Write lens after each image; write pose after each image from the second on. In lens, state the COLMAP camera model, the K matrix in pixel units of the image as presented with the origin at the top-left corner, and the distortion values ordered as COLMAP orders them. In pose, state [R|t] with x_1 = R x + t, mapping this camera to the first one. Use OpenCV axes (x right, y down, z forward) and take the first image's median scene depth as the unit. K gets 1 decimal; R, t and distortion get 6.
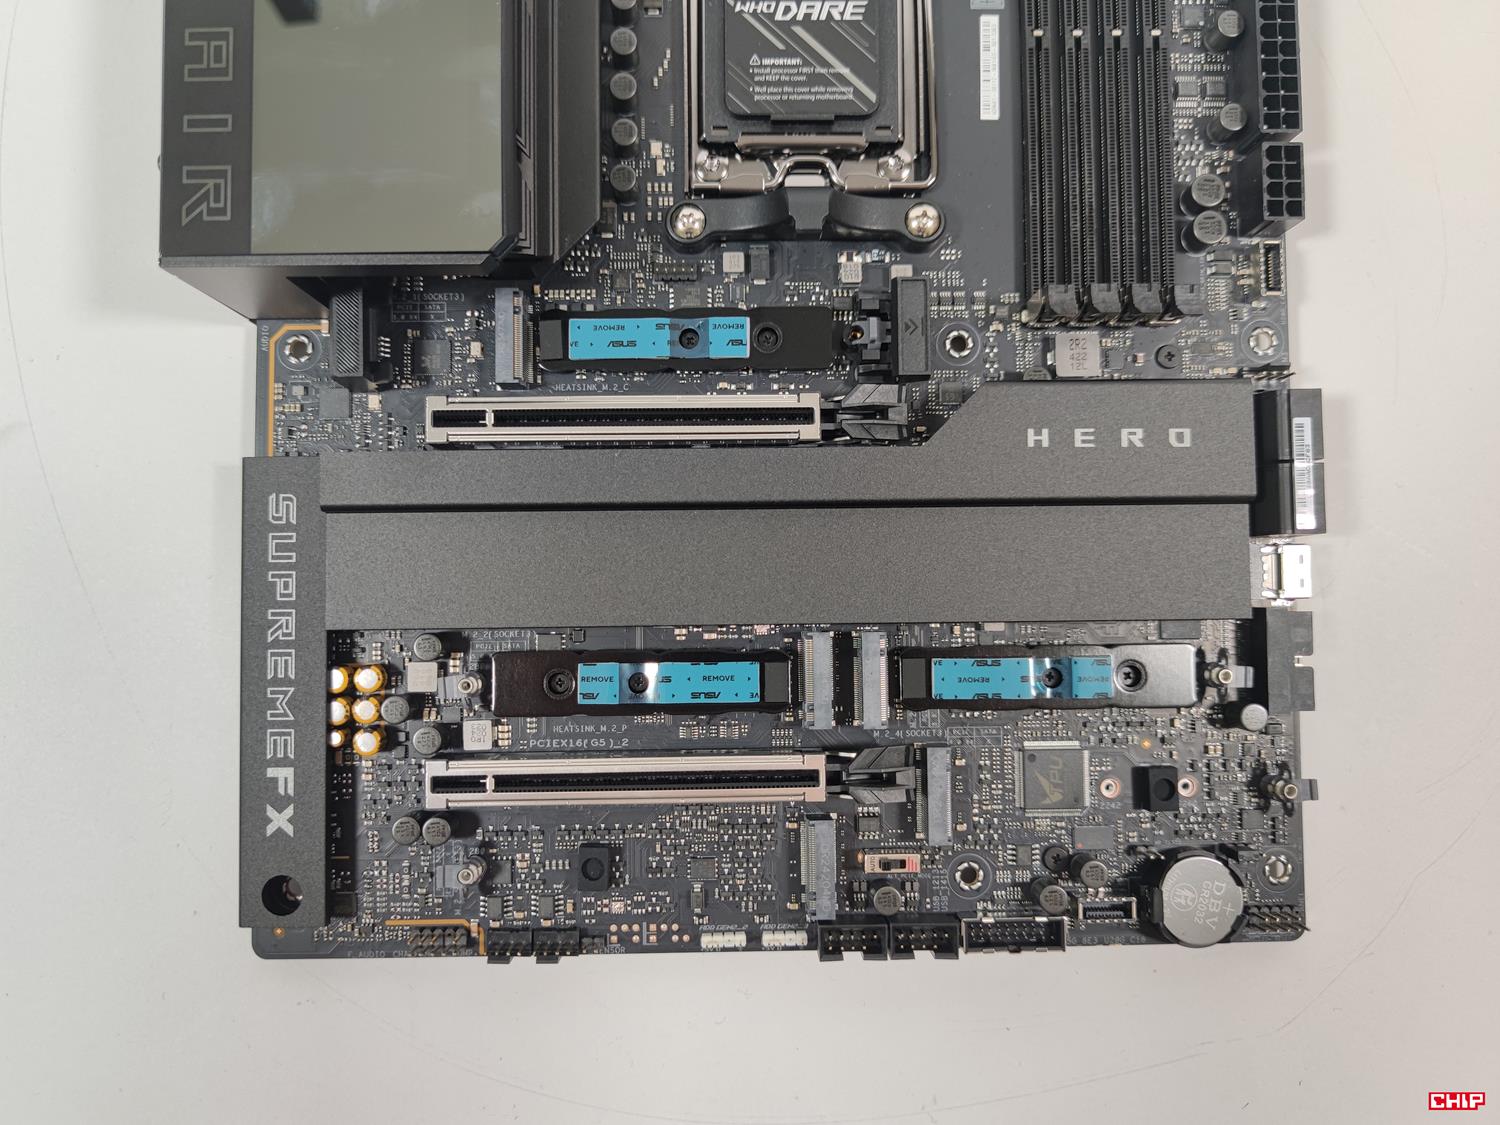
lens RADIAL K [[1093.8, 0, 741.5], [0, 1093.8, 554.9], [0, 0, 1]] dist [0.075974, -0.184334]
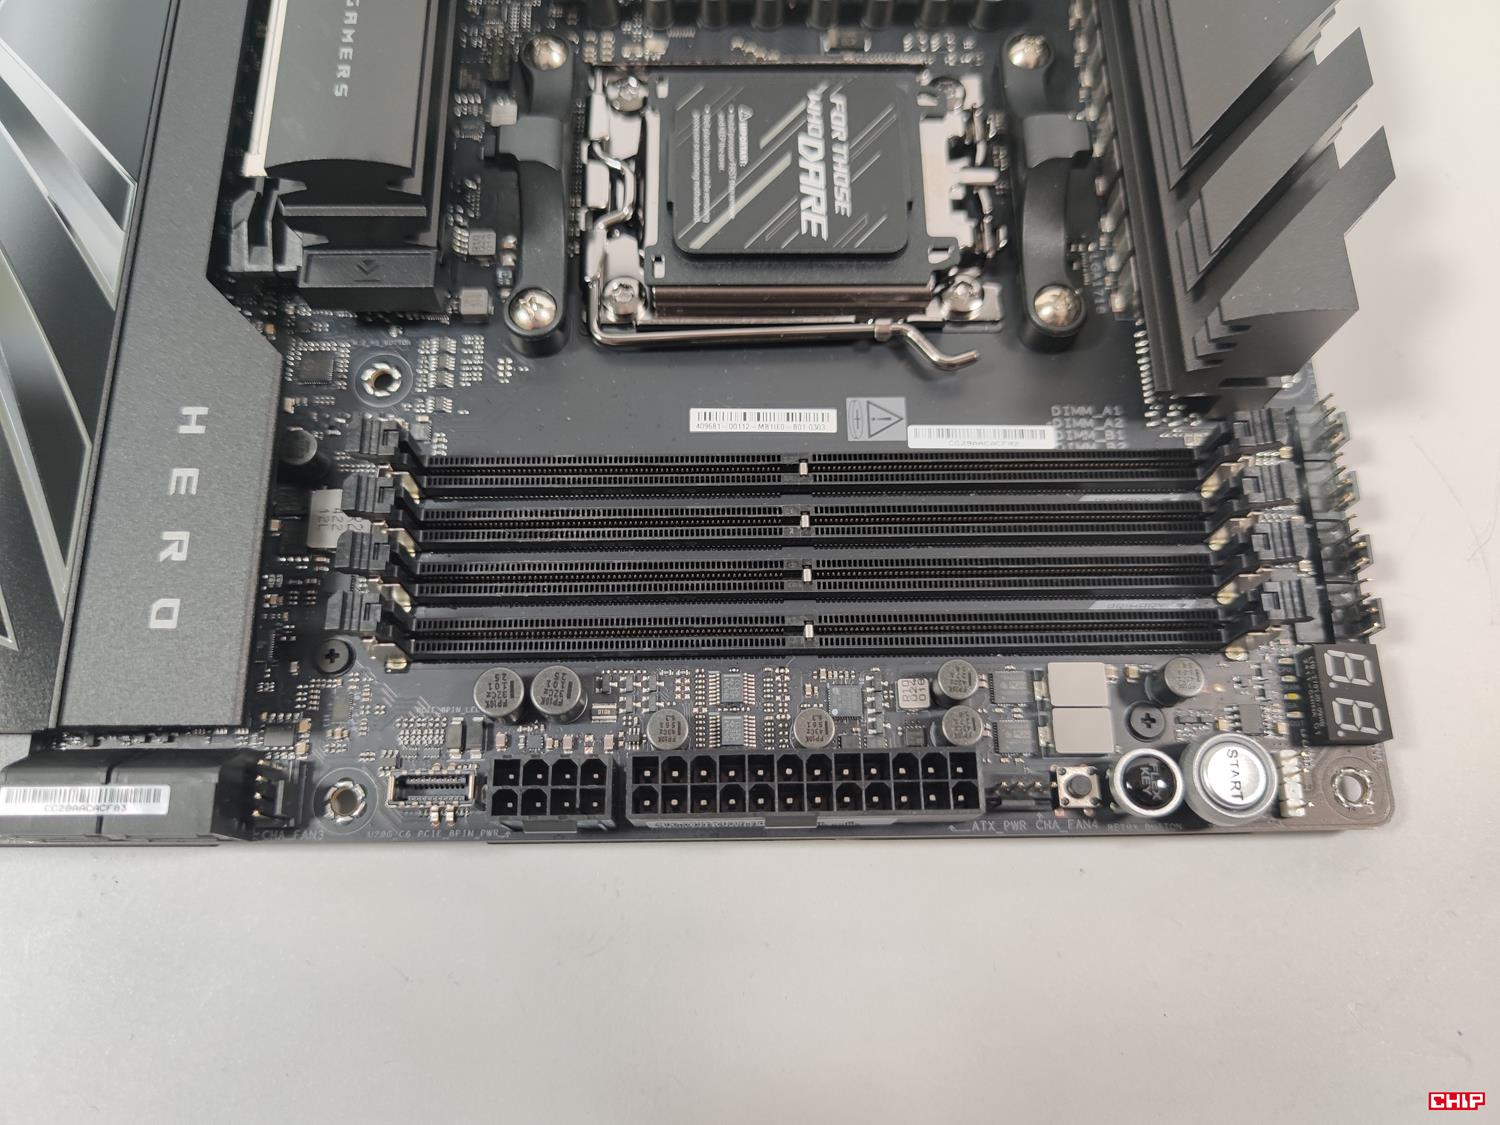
lens RADIAL K [[1155.9, 0, 741.1], [0, 1155.9, 571.7], [0, 0, 1]] dist [-0.029855, 0.002340]
pose [[0.001745, 0.948841, -0.315750, 0.580451], [-0.999476, 0.011858, 0.030111, -0.468141], [0.032315, 0.315532, 0.948365, 0.327371]]
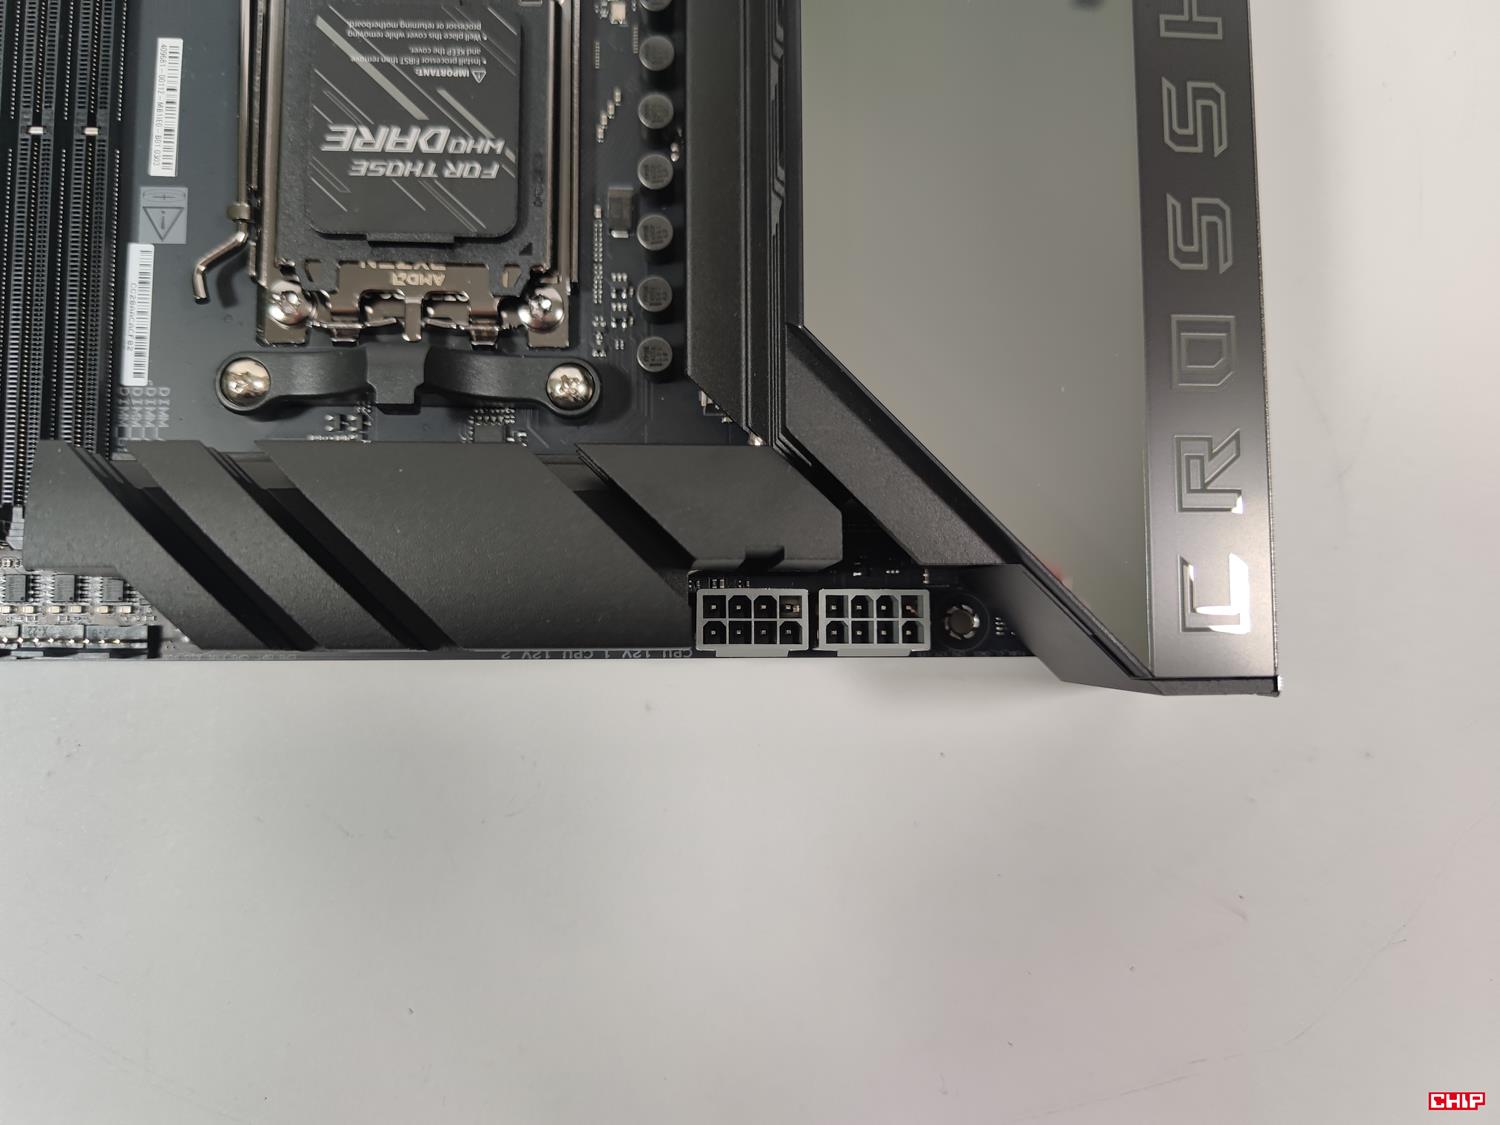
lens RADIAL K [[1134.8, 0, 736.8], [0, 1134.8, 564.1], [0, 0, 1]] dist [-0.005066, -0.047265]
pose [[-0.996935, -0.014186, -0.076933, -0.107840], [0.006321, -0.994813, 0.101527, -0.856447], [-0.077975, 0.100730, 0.991854, 0.262564]]
